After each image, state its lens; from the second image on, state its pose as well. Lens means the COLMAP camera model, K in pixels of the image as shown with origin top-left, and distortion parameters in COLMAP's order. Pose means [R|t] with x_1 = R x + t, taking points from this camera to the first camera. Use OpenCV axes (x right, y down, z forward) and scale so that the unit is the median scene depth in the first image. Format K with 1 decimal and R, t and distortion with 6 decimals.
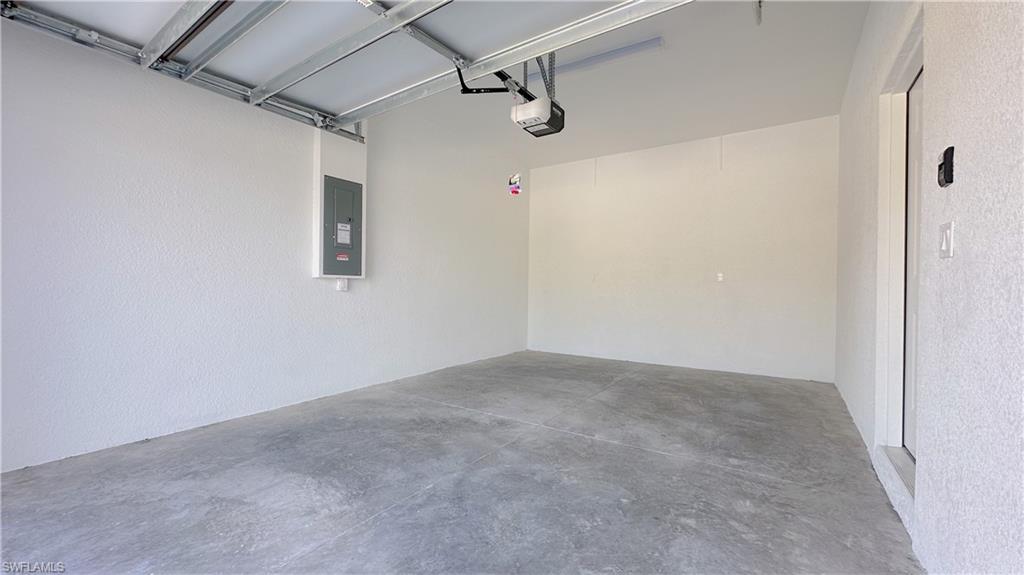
lens RADIAL K [[410.4, 0, 512.0], [0, 410.4, 287.5], [0, 0, 1]] dist [-0.001918, -0.000238]
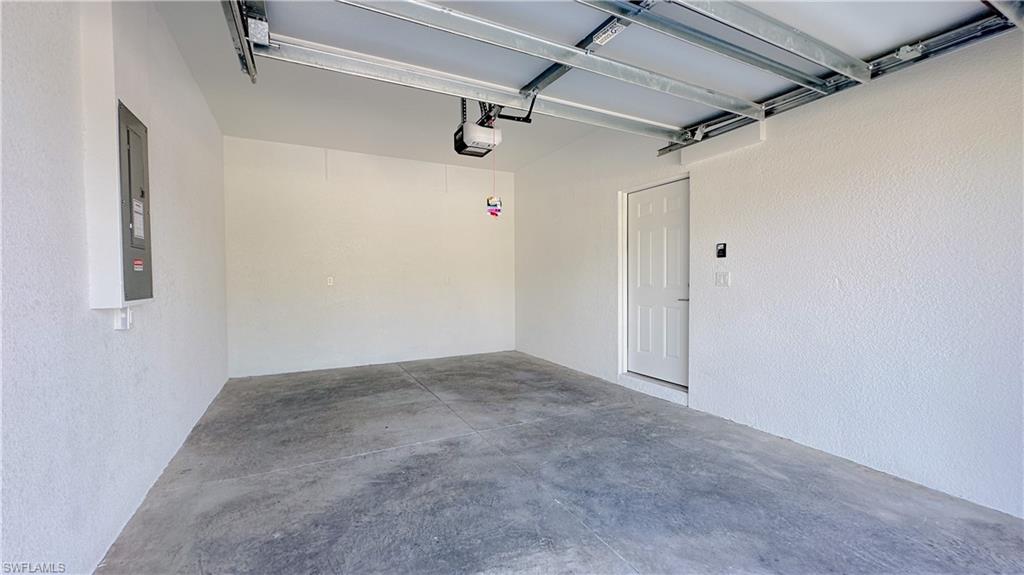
lens RADIAL K [[410.4, 0, 512.0], [0, 410.4, 287.5], [0, 0, 1]] dist [-0.001918, -0.000238]
pose [[0.471152, -0.033197, 0.881427, -0.890746], [0.010318, 0.999431, 0.032126, -0.078018], [-0.881992, -0.006042, 0.471226, 0.462139]]
